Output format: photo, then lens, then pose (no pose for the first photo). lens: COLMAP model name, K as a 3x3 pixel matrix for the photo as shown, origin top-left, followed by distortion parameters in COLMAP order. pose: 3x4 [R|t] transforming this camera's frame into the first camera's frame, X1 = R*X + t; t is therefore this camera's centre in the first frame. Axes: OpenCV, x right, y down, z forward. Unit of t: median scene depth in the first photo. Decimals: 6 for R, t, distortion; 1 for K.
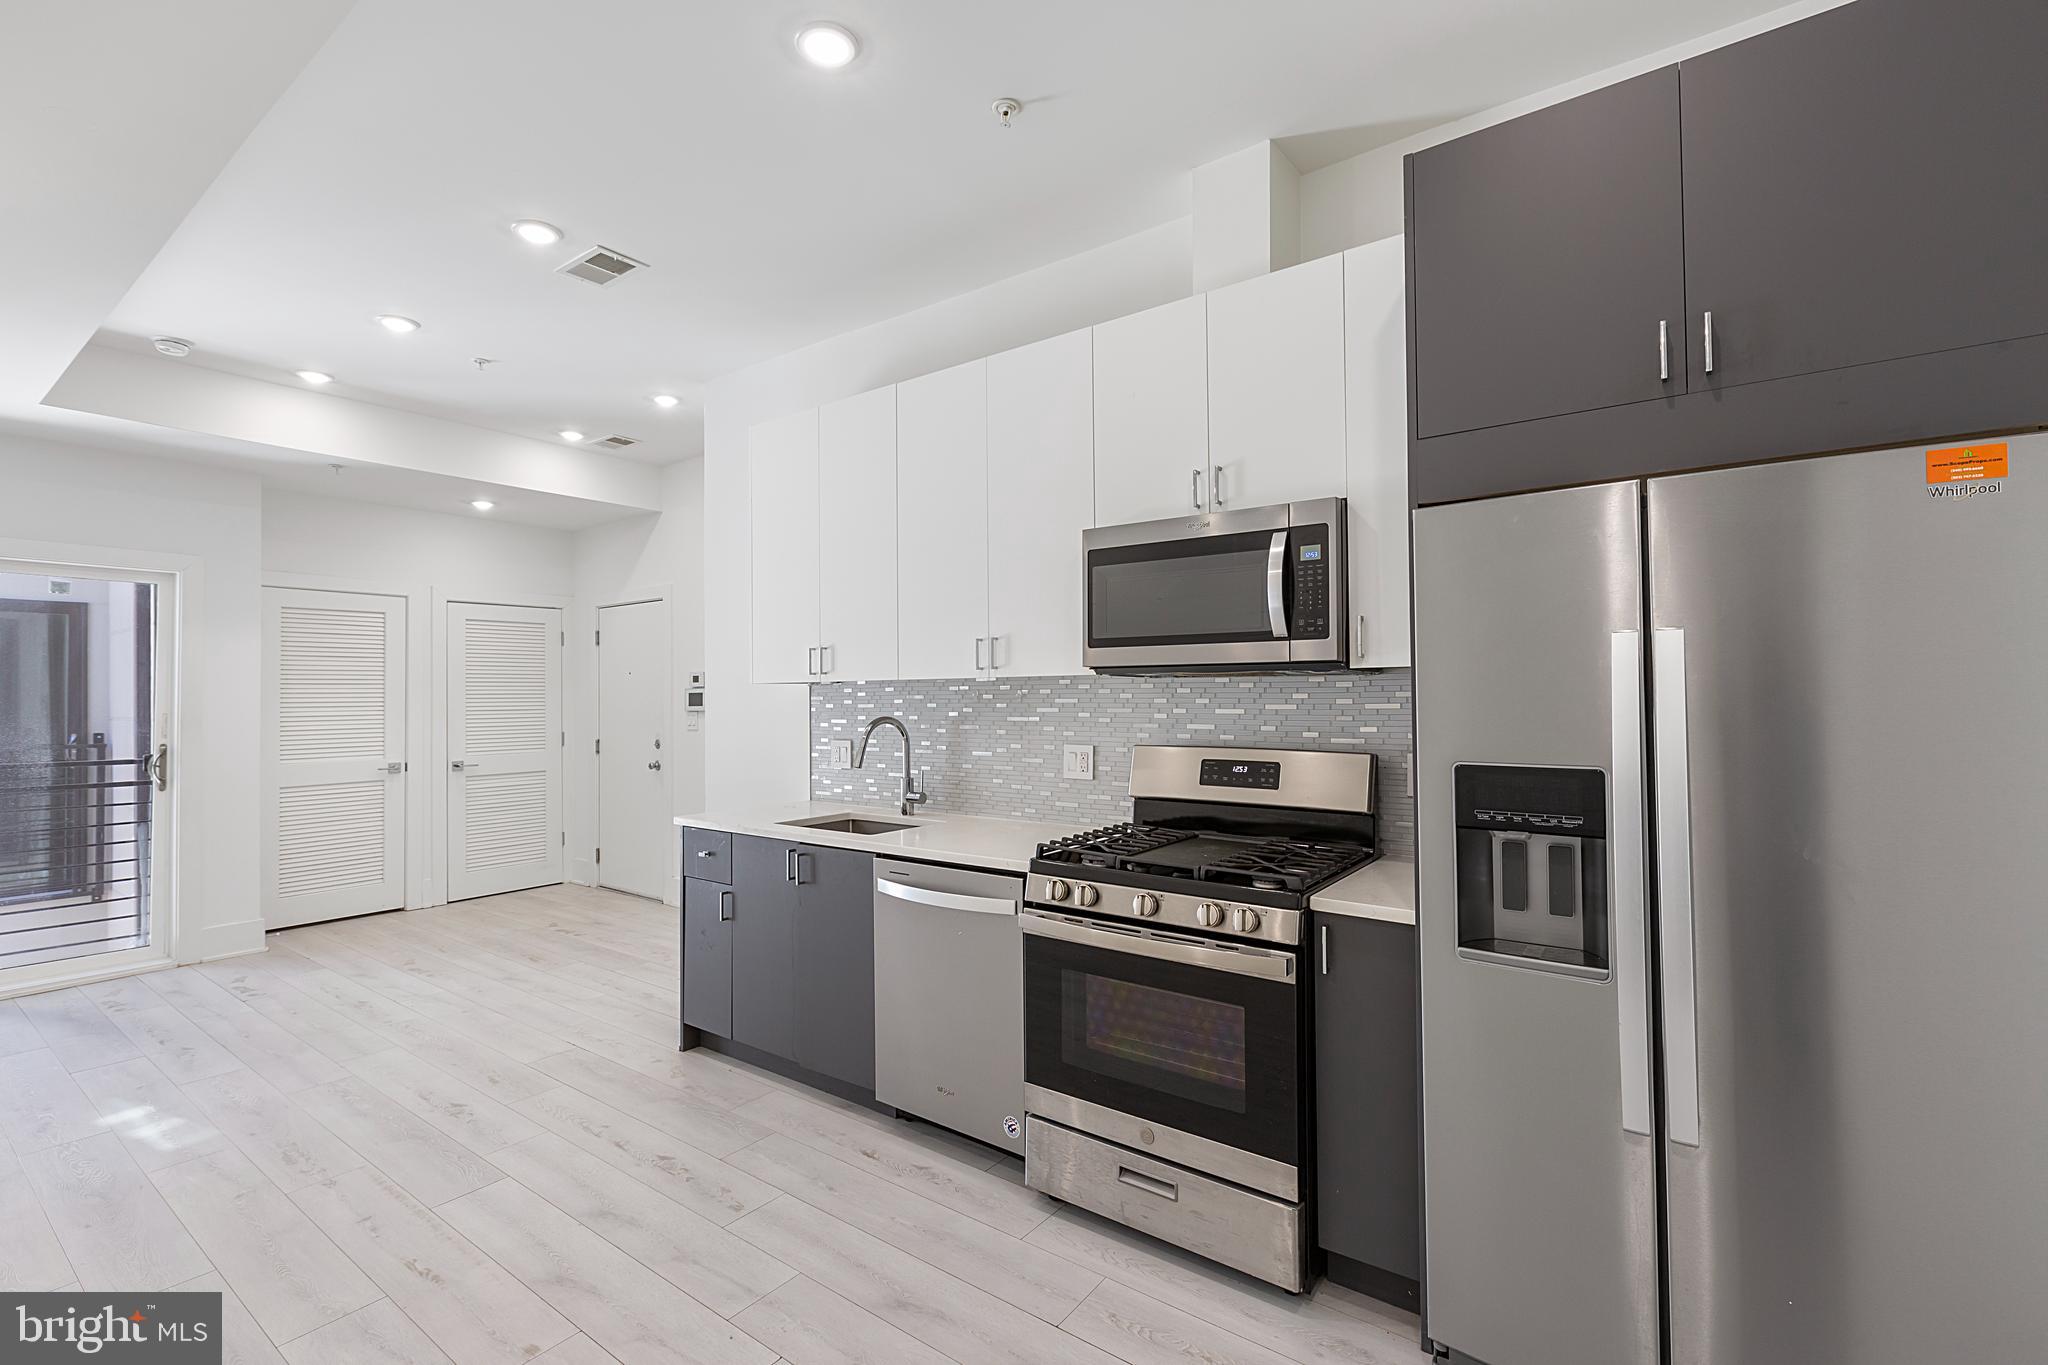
lens RADIAL K [[907.2, 0, 1024.9], [0, 907.2, 680.2], [0, 0, 1]] dist [0.004496, -0.001498]
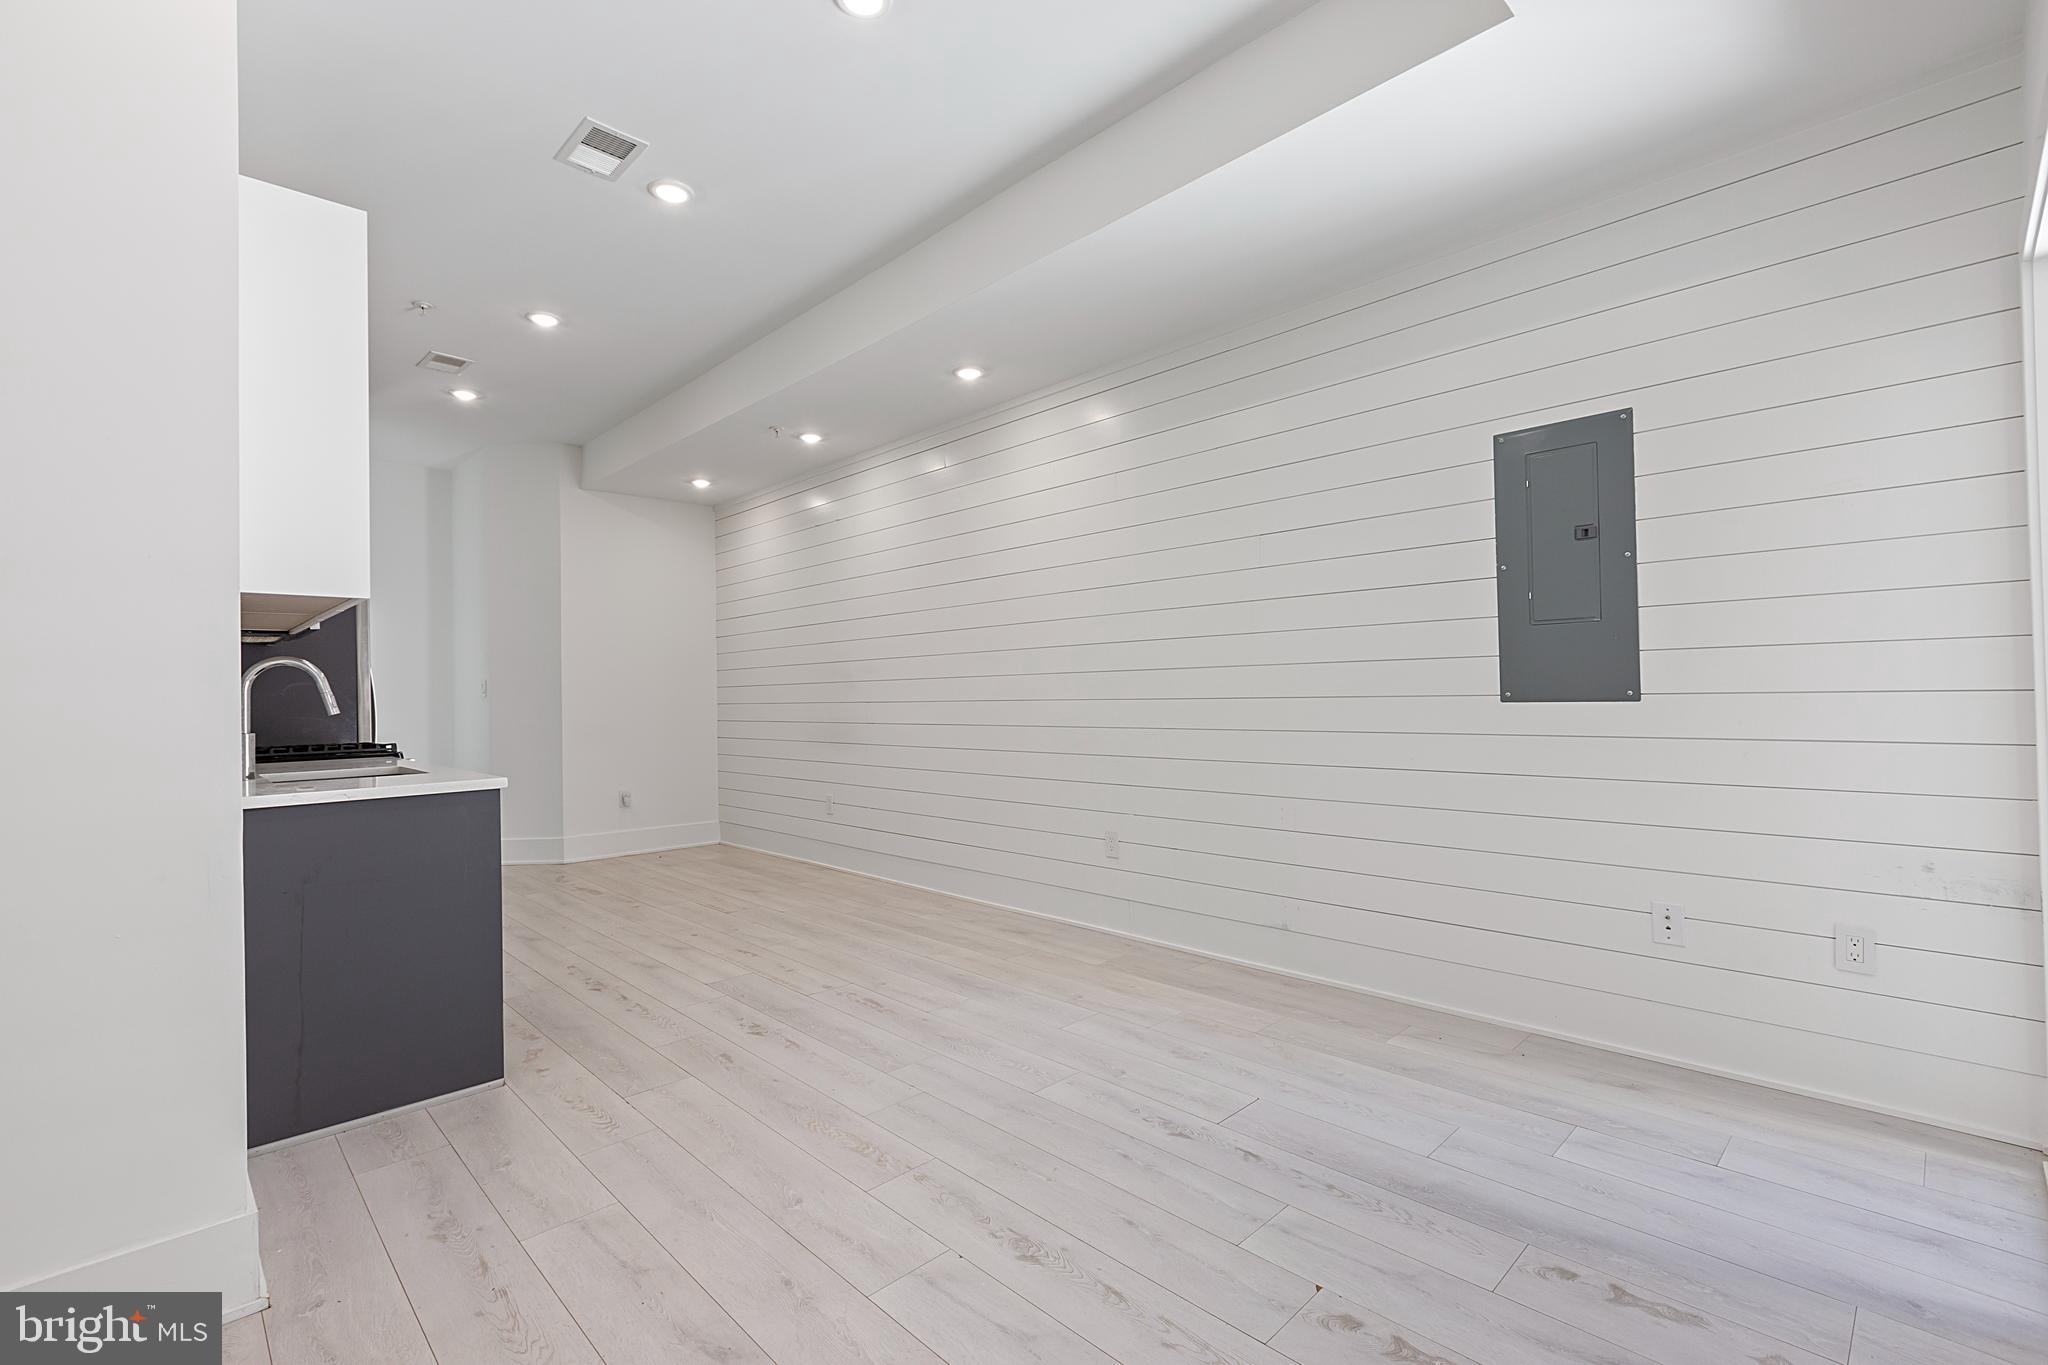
lens RADIAL K [[907.2, 0, 1024.9], [0, 907.2, 680.2], [0, 0, 1]] dist [0.004496, -0.001498]
pose [[-0.986327, 0.030754, 0.161906, -0.935545], [0.026065, 0.999179, -0.031008, 0.103263], [-0.162727, -0.026364, -0.986319, 1.673054]]
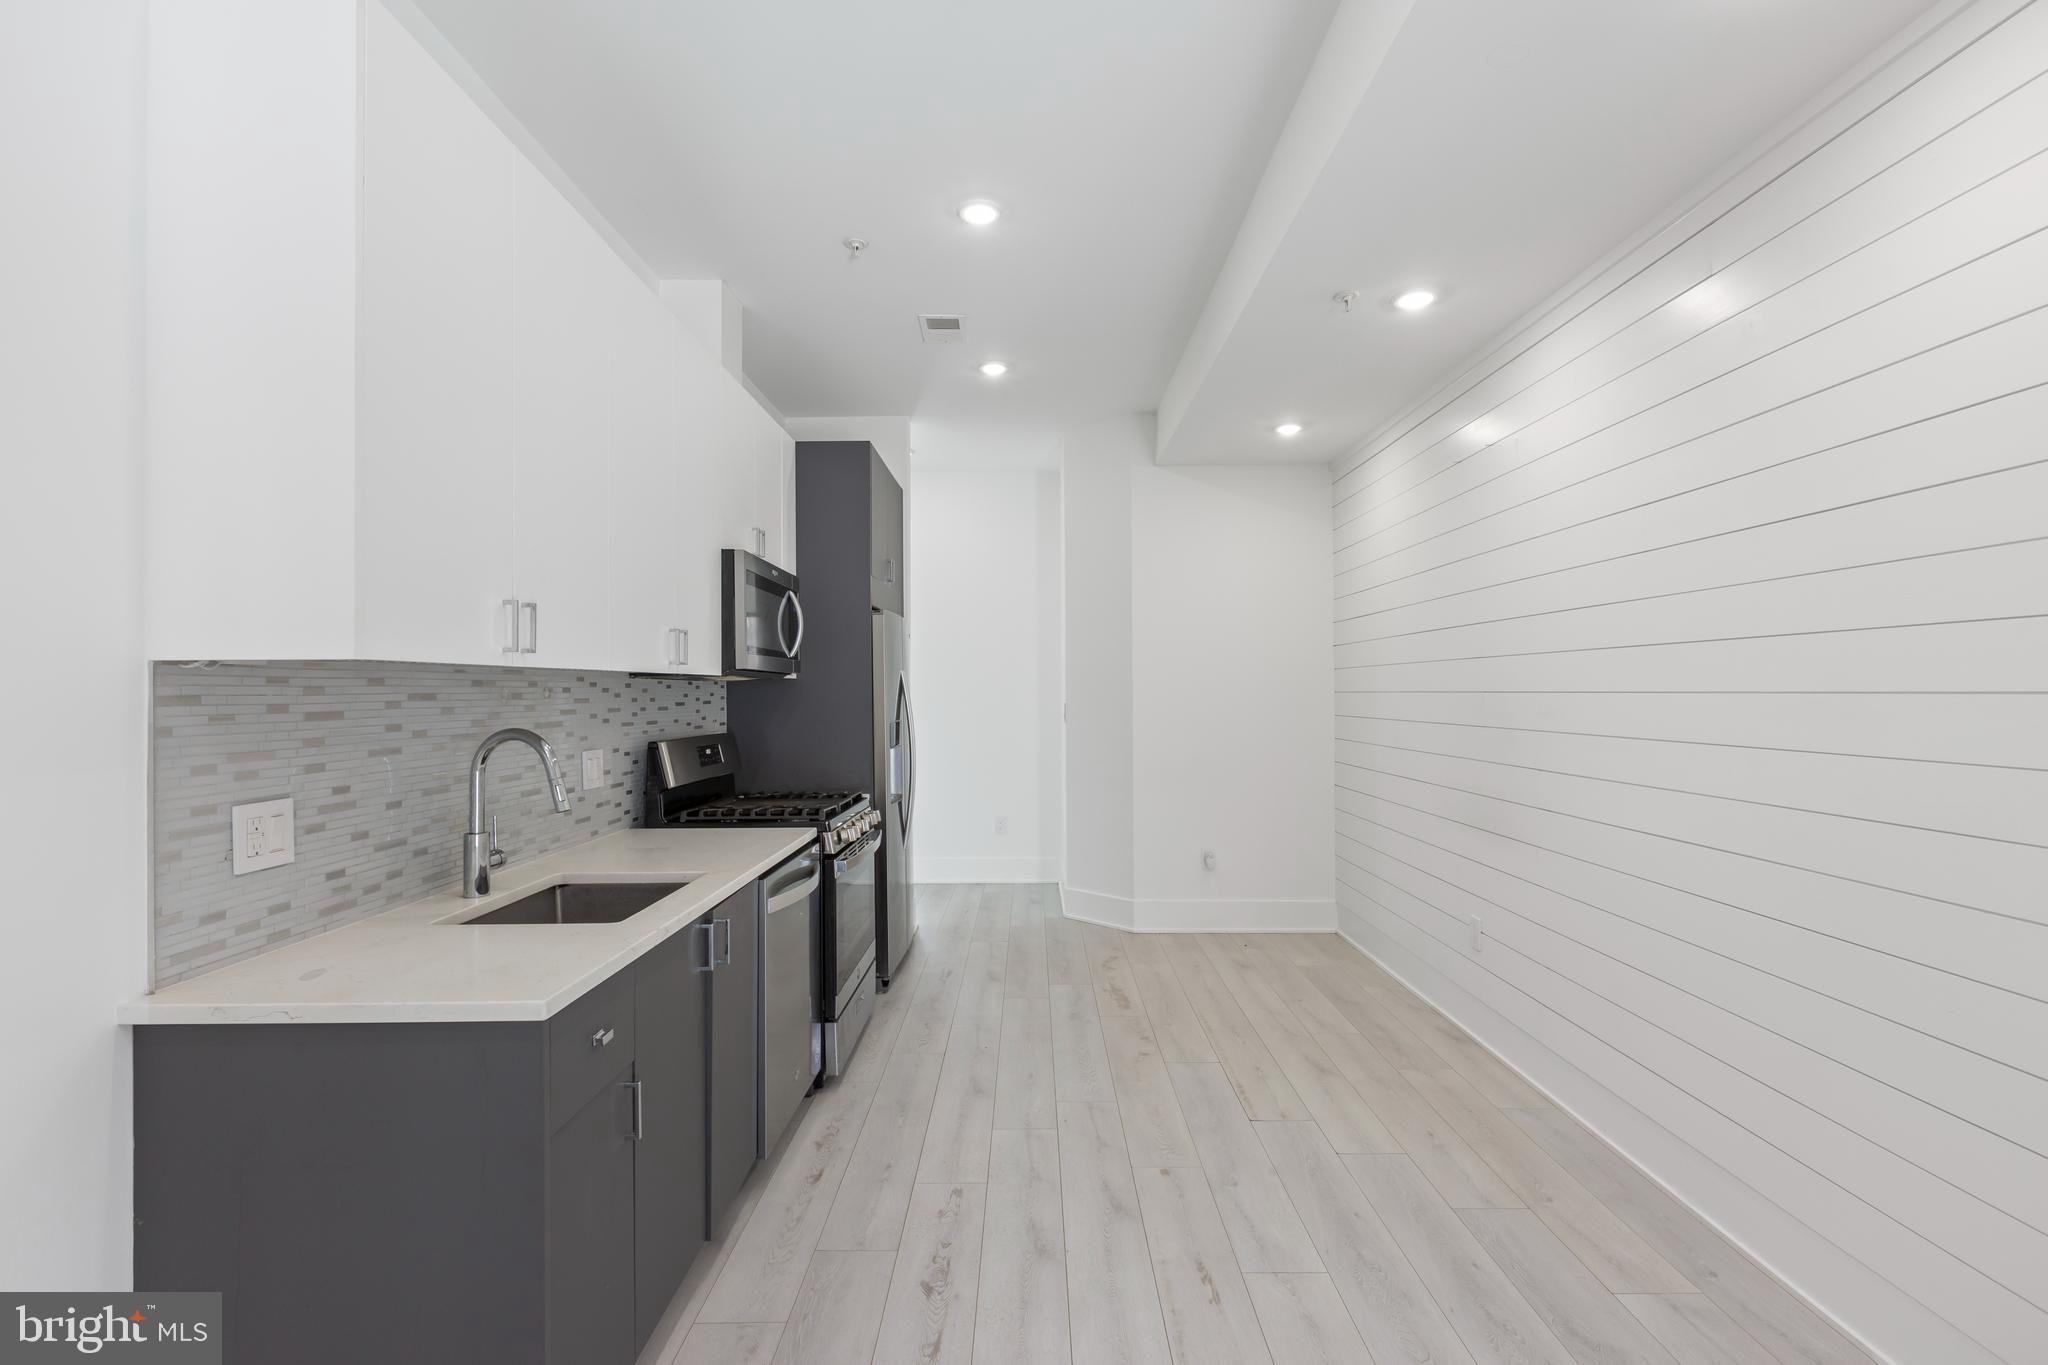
lens RADIAL K [[907.2, 0, 1024.9], [0, 907.2, 680.2], [0, 0, 1]] dist [0.004496, -0.001498]
pose [[-0.590263, 0.022686, 0.806892, -0.816886], [0.000250, 0.999610, -0.027922, 0.024400], [-0.807211, -0.016280, -0.590039, 1.058849]]
